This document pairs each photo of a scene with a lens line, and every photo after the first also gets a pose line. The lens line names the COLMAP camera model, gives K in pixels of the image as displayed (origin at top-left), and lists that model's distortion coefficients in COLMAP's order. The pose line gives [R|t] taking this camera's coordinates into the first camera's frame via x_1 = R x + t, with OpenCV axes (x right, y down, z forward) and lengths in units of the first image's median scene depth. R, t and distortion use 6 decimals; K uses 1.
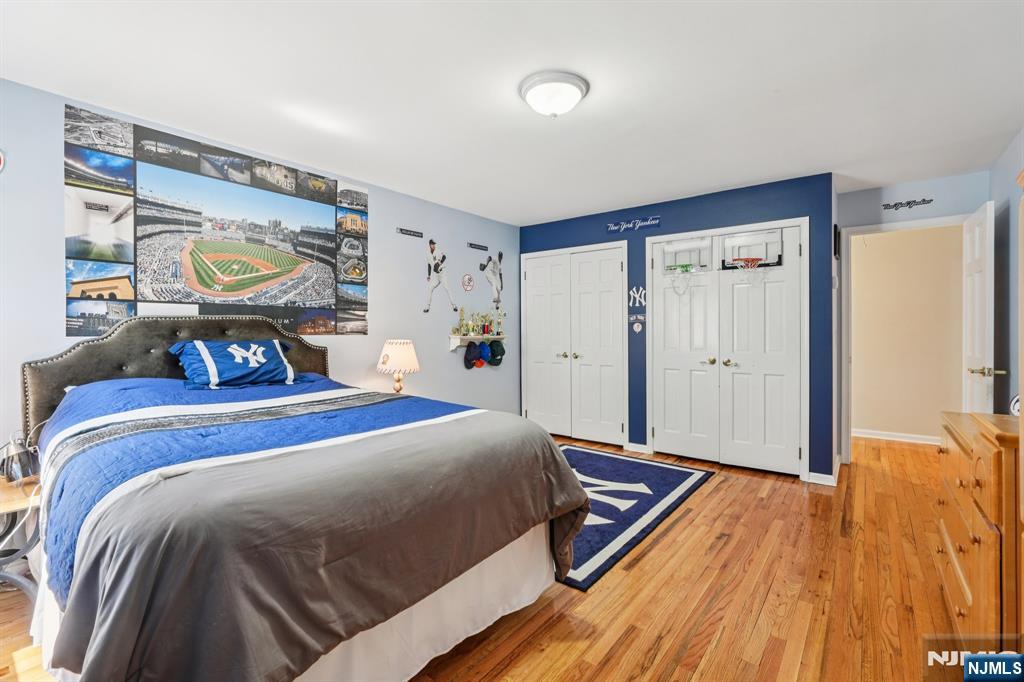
lens RADIAL K [[451.9, 0, 509.6], [0, 451.9, 335.4], [0, 0, 1]] dist [-0.011701, 0.005594]
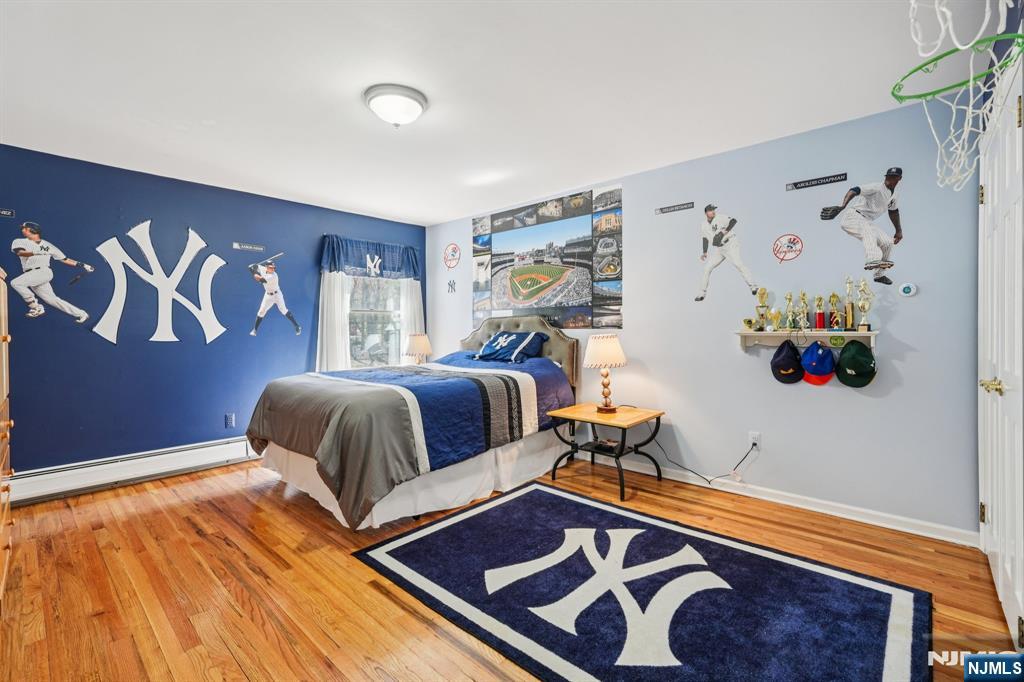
lens RADIAL K [[451.9, 0, 509.8], [0, 451.9, 336.5], [0, 0, 1]] dist [-0.011701, 0.005594]
pose [[-0.062310, 0.023552, -0.997779, 0.750095], [-0.002231, 0.999716, 0.023737, -0.007897], [0.998054, 0.003705, -0.062239, 0.866576]]
